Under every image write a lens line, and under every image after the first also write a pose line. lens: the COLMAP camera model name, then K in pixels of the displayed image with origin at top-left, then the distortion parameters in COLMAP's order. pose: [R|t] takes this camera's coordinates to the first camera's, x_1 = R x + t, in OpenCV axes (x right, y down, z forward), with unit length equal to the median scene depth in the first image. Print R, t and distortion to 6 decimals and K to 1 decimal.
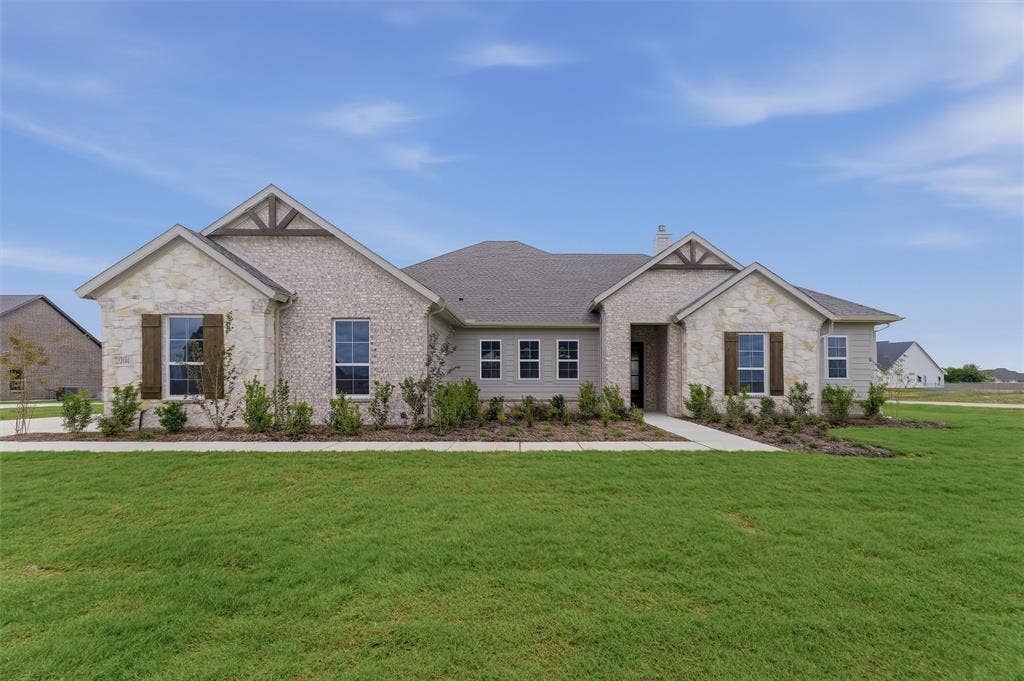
lens RADIAL K [[453.3, 0, 497.2], [0, 453.3, 376.6], [0, 0, 1]] dist [0.001583, 0.000132]
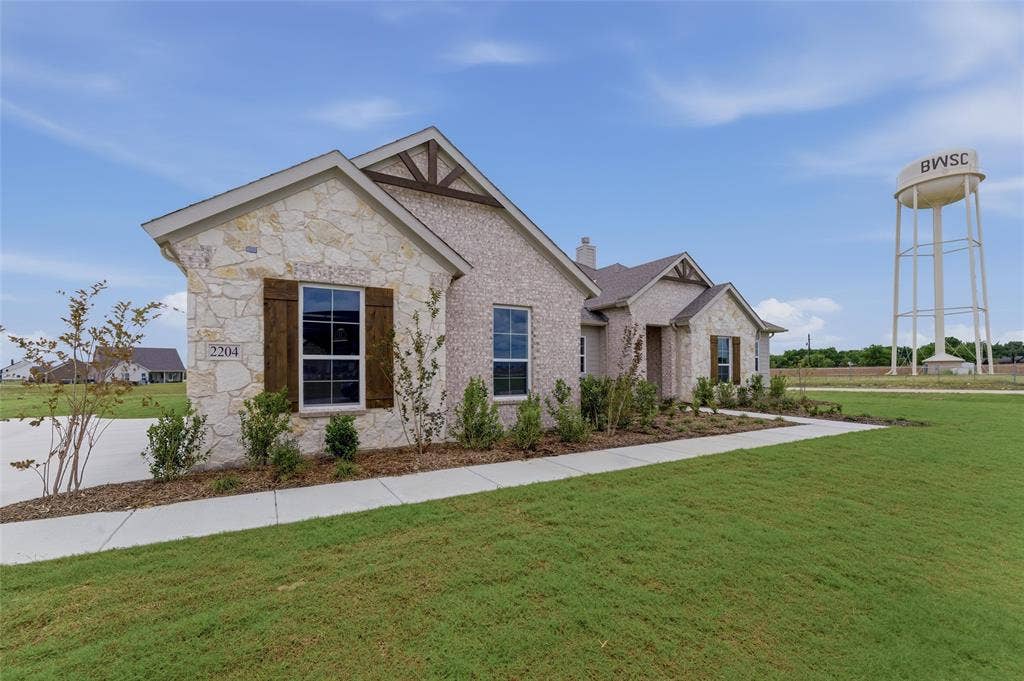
lens RADIAL K [[434.3, 0, 515.9], [0, 434.3, 356.5], [0, 0, 1]] dist [-0.000101, 0.000063]
pose [[0.874353, 0.012771, 0.485123, -0.546098], [-0.000252, 0.999666, -0.025862, -0.009268], [-0.485291, 0.022490, 0.874064, 0.219563]]
